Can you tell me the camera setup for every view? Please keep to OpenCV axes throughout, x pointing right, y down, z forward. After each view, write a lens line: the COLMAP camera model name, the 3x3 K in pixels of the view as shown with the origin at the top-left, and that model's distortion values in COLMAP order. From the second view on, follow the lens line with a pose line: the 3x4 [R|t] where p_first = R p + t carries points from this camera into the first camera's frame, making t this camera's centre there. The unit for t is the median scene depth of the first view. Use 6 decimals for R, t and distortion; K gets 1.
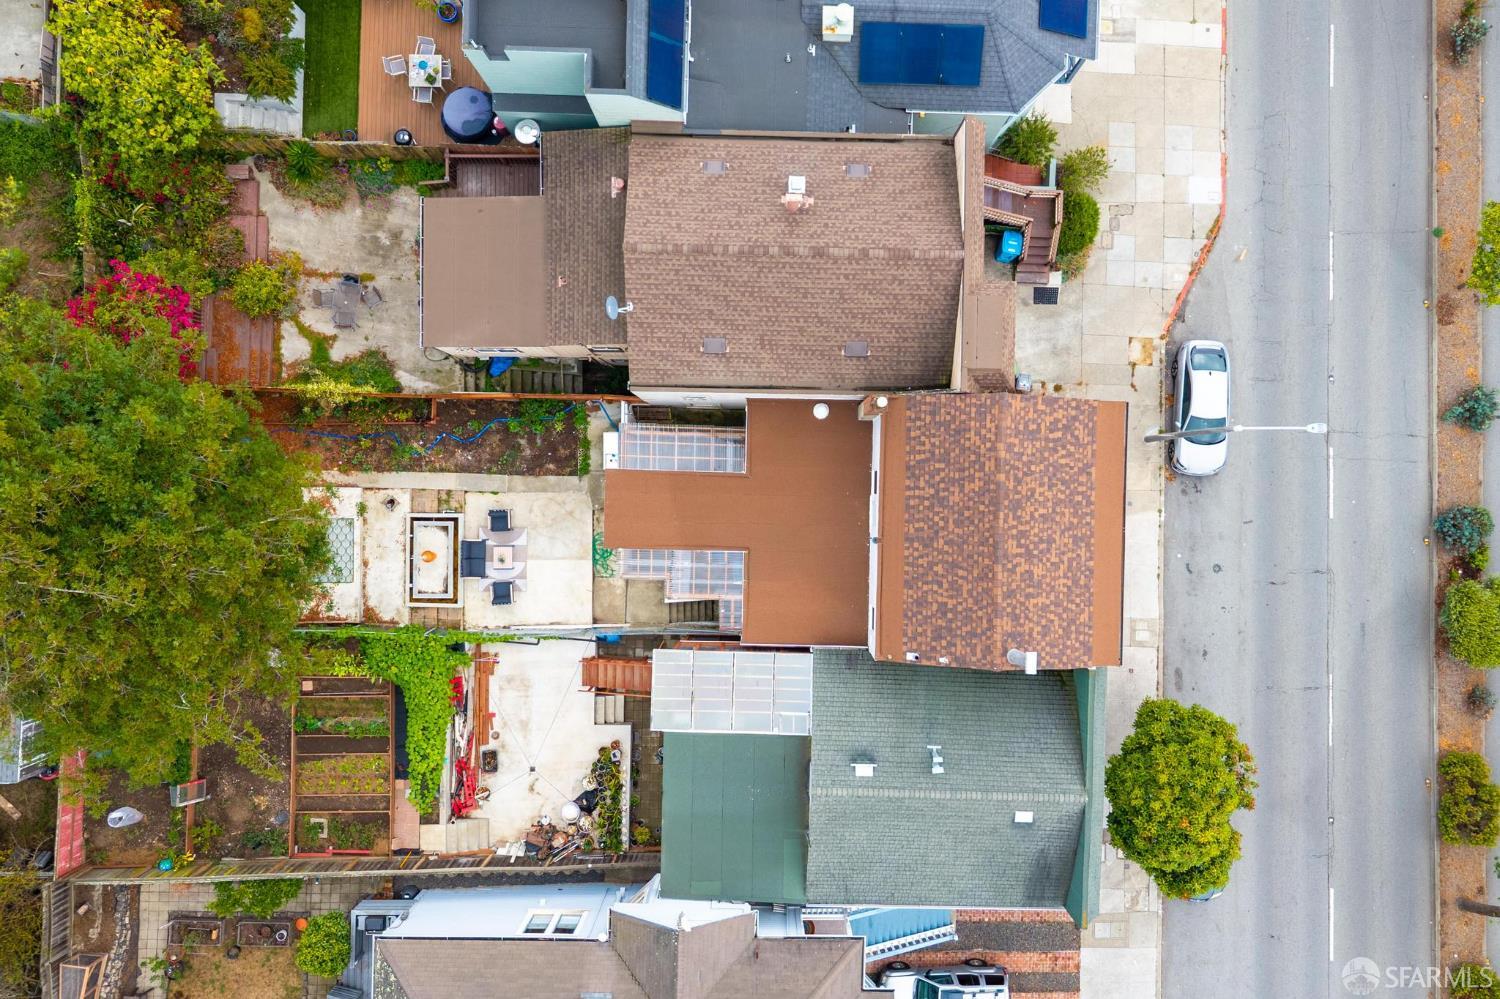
lens RADIAL K [[1235.4, 0, 827.8], [0, 1235.4, 501.5], [0, 0, 1]] dist [0.019782, -0.026782]
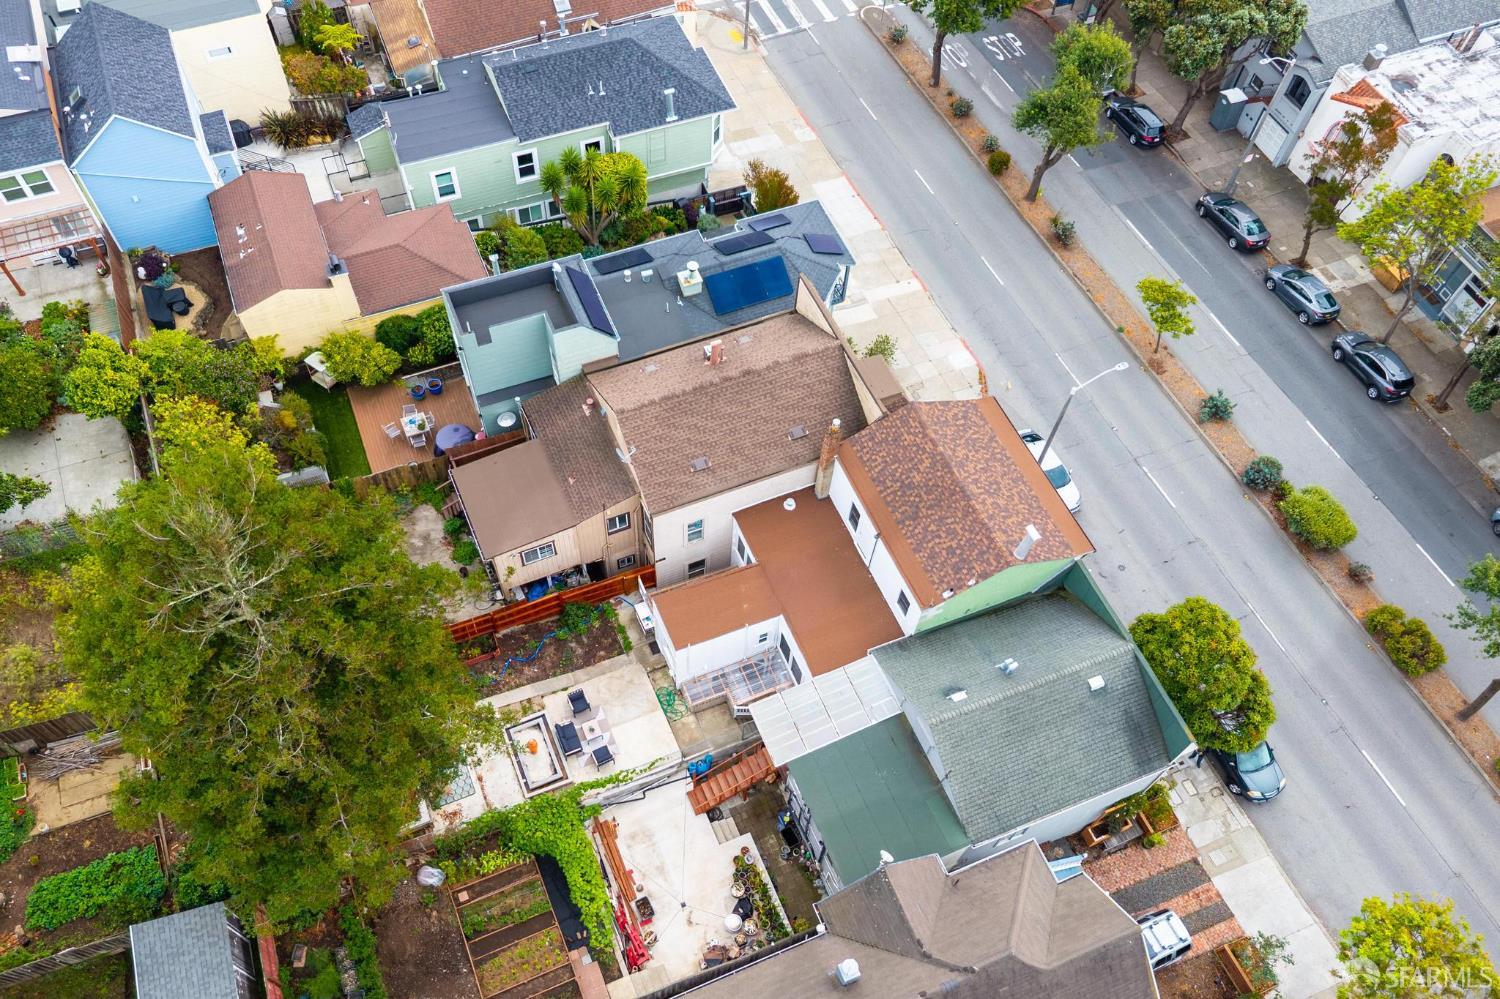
lens RADIAL K [[1148.9, 0, 752.1], [0, 1148.9, 564.3], [0, 0, 1]] dist [0.009734, -0.007116]
pose [[0.910614, -0.358212, 0.206074, -0.292309], [0.413258, 0.788570, -0.455385, 0.474579], [0.000620, 0.499841, 0.866117, -0.006593]]
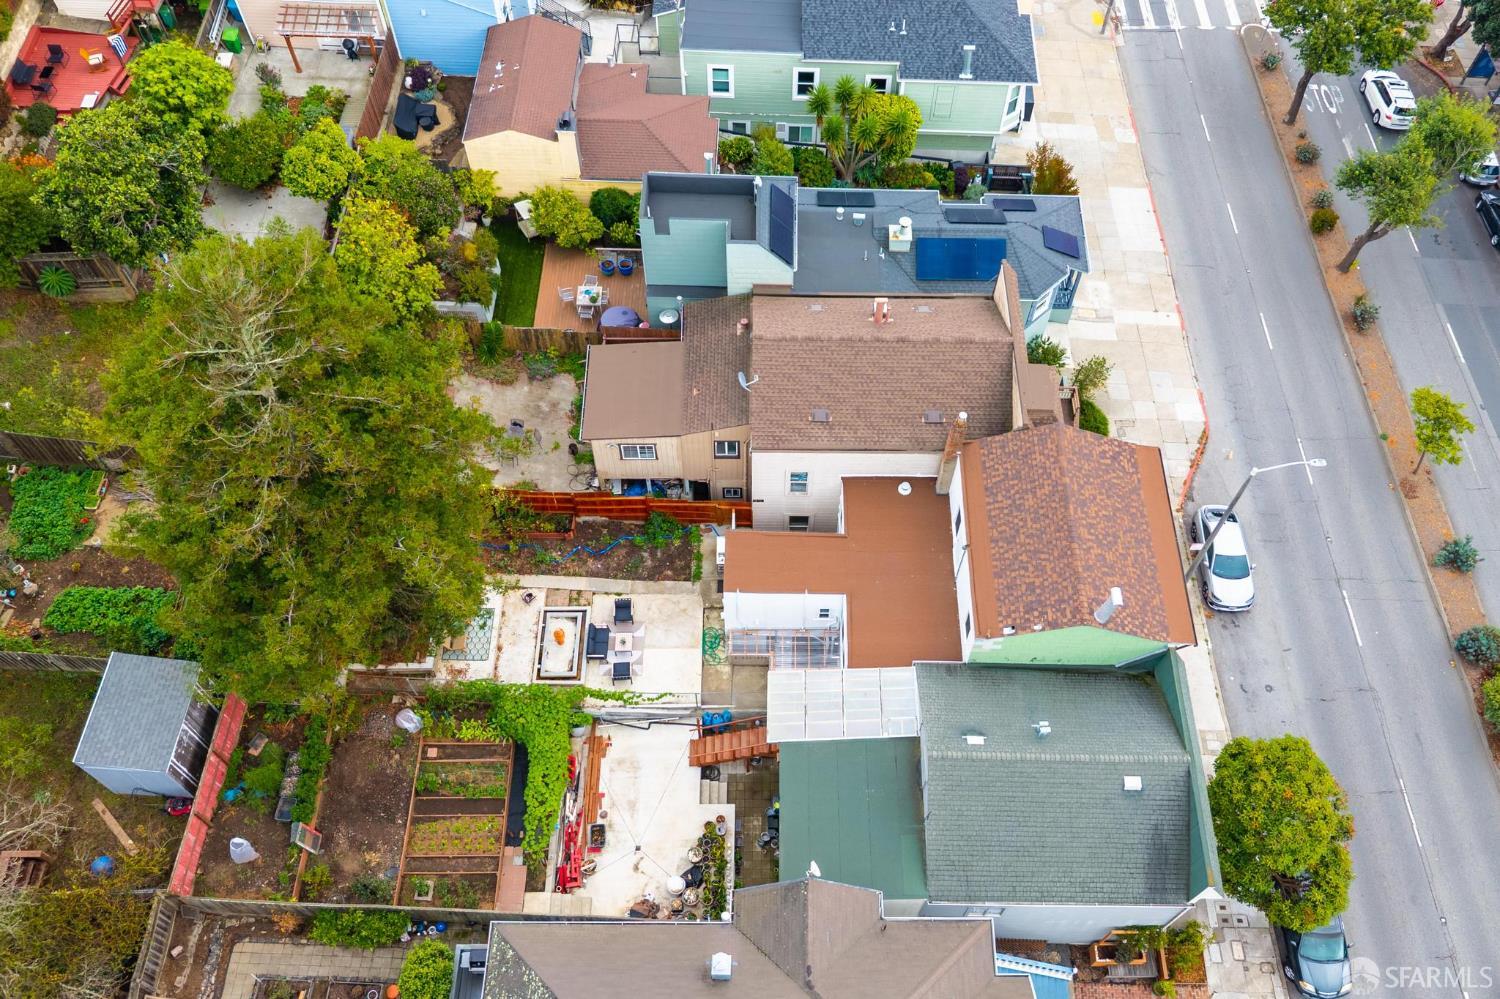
lens RADIAL K [[1235.4, 0, 827.8], [0, 1235.4, 501.5], [0, 0, 1]] dist [0.019782, -0.026782]
pose [[0.999305, -0.029605, 0.022664, -0.101742], [0.037152, 0.841692, -0.538678, 0.542693], [-0.003129, 0.539145, 0.842207, -0.000288]]
